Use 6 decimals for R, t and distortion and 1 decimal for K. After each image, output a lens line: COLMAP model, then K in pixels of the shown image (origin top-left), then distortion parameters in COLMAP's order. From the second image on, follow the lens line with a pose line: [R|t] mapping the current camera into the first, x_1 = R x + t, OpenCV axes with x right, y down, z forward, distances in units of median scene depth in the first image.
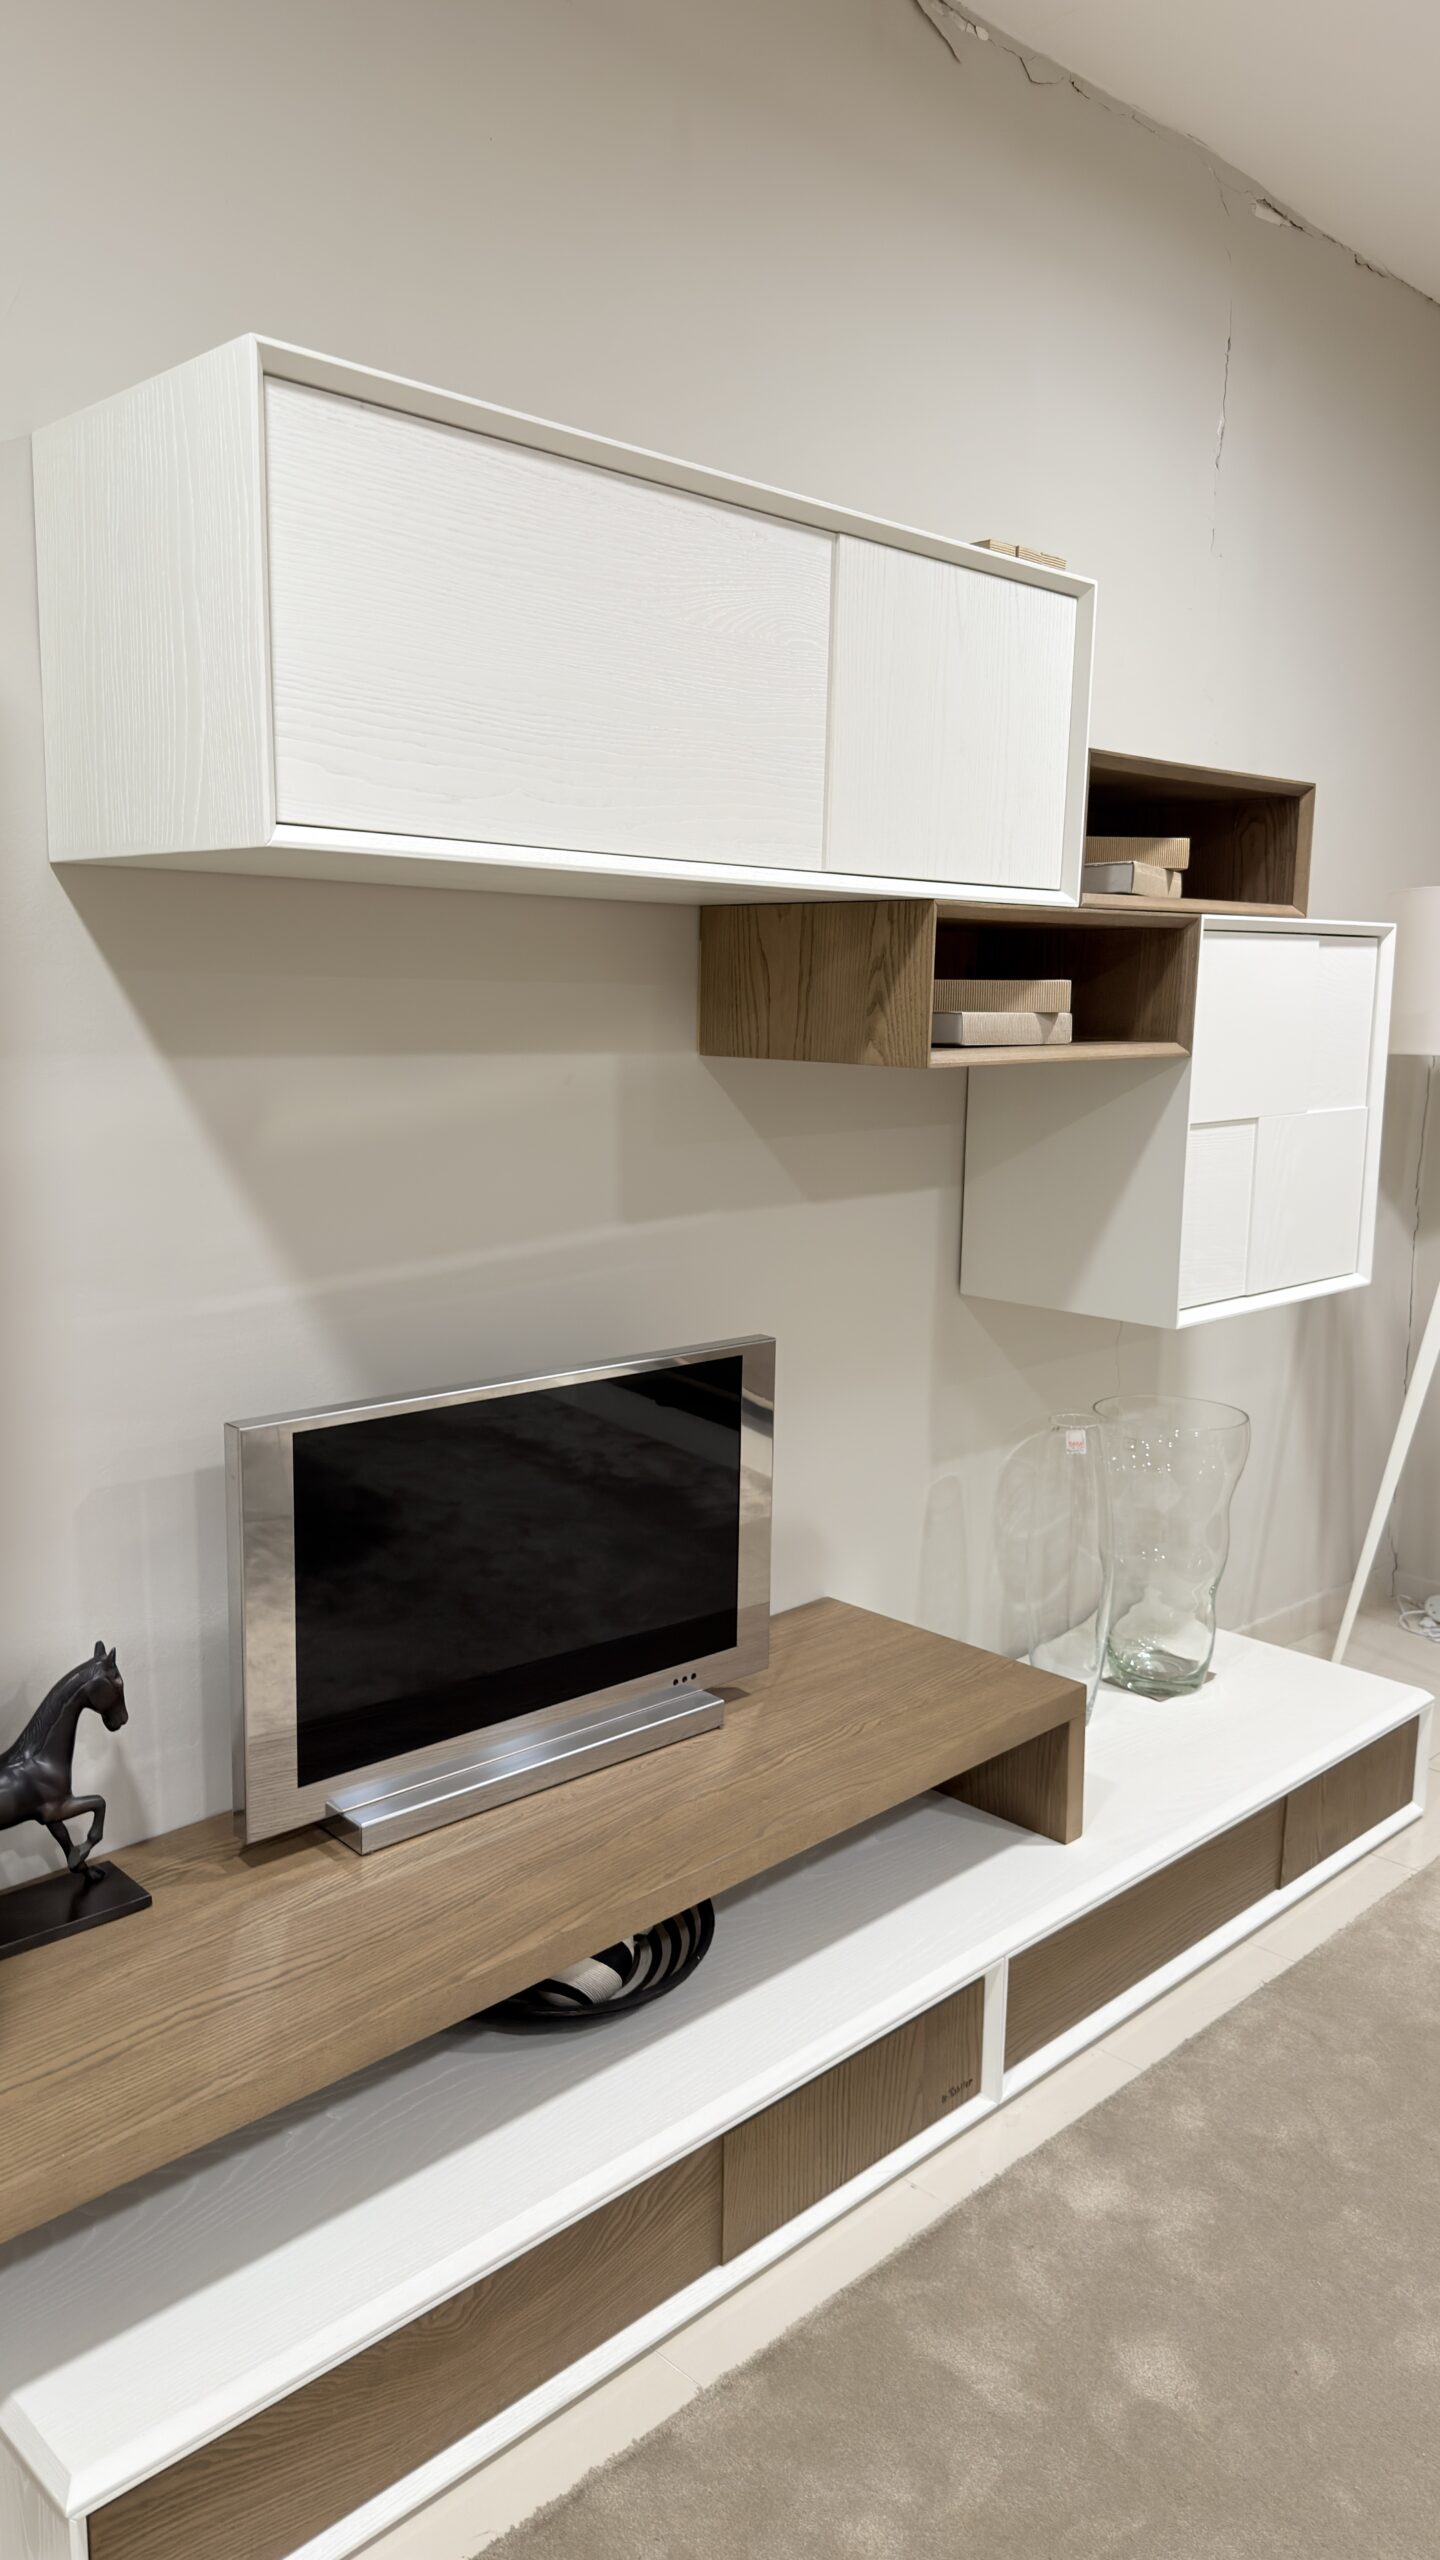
lens RADIAL K [[1834.2, 0, 698.9], [0, 1834.2, 1271.0], [0, 0, 1]] dist [0.035046, -0.049528]
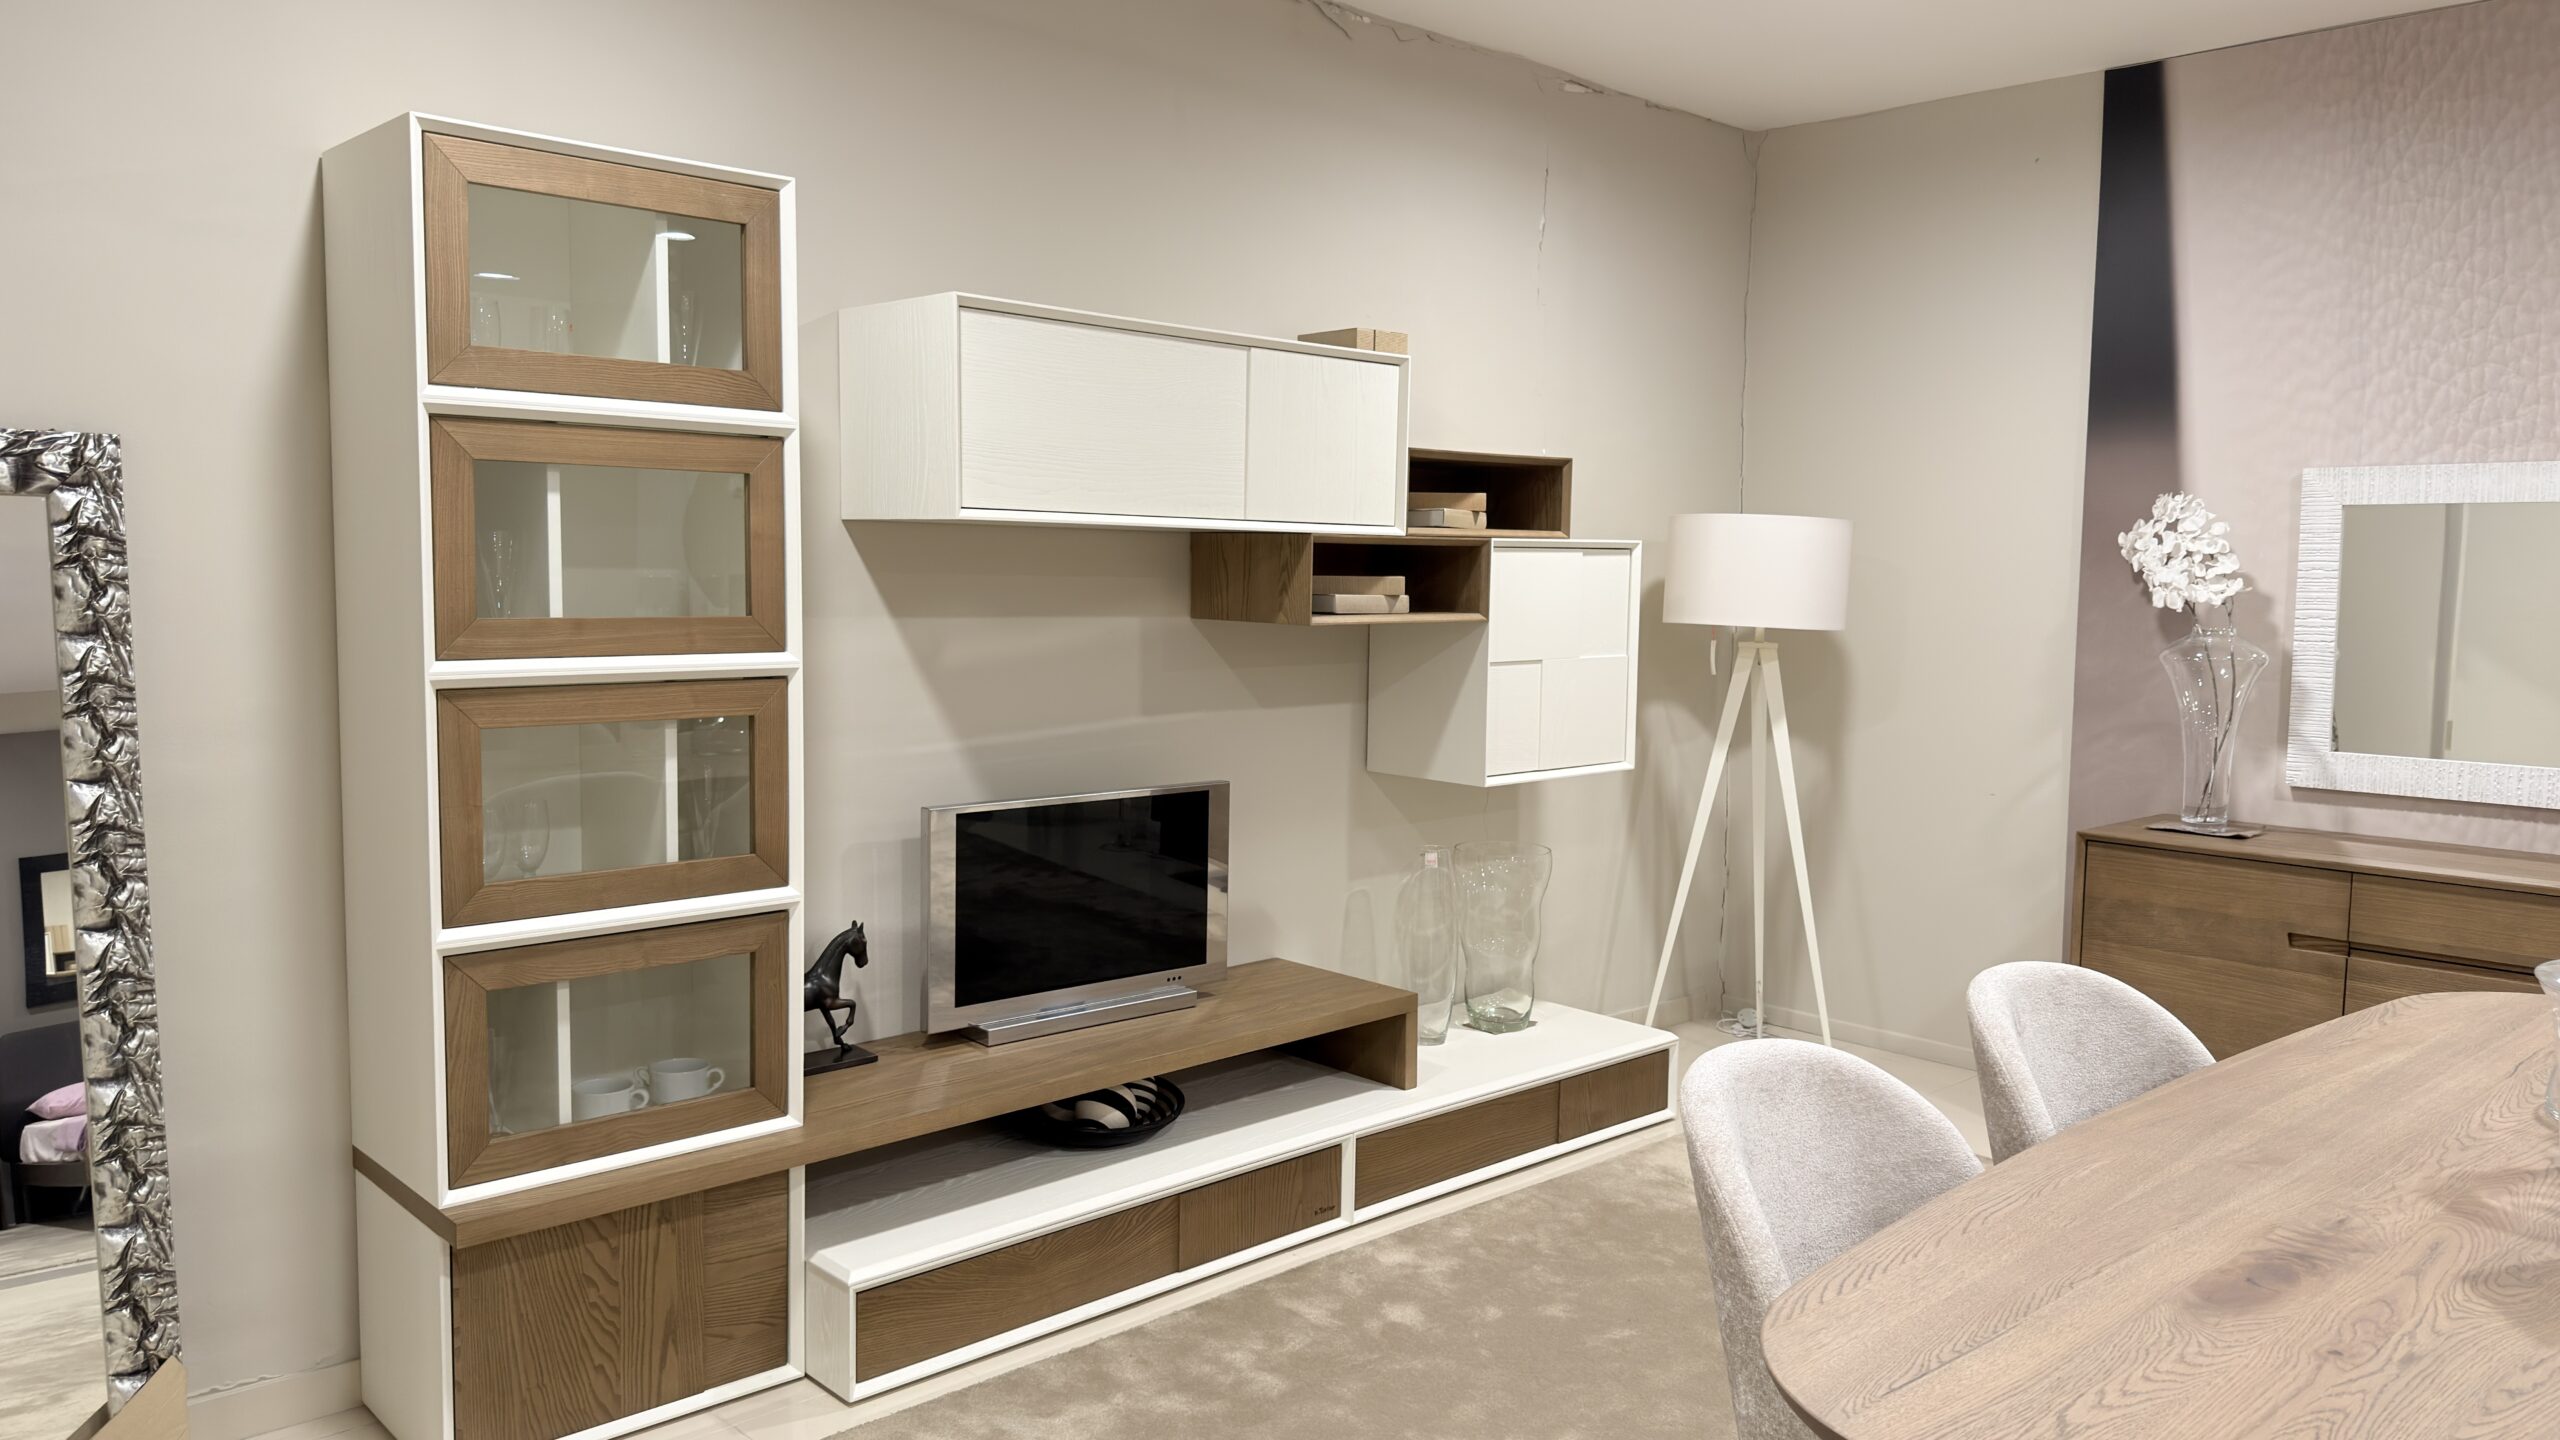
lens RADIAL K [[1834.2, 0, 1276.1], [0, 1834.2, 722.1], [0, 0, 1]] dist [0.035046, -0.049528]
pose [[0.999849, 0.006614, -0.016094, 0.117844], [-0.007629, 0.997932, -0.063828, 0.093823], [0.015638, 0.063941, 0.997831, -0.753244]]
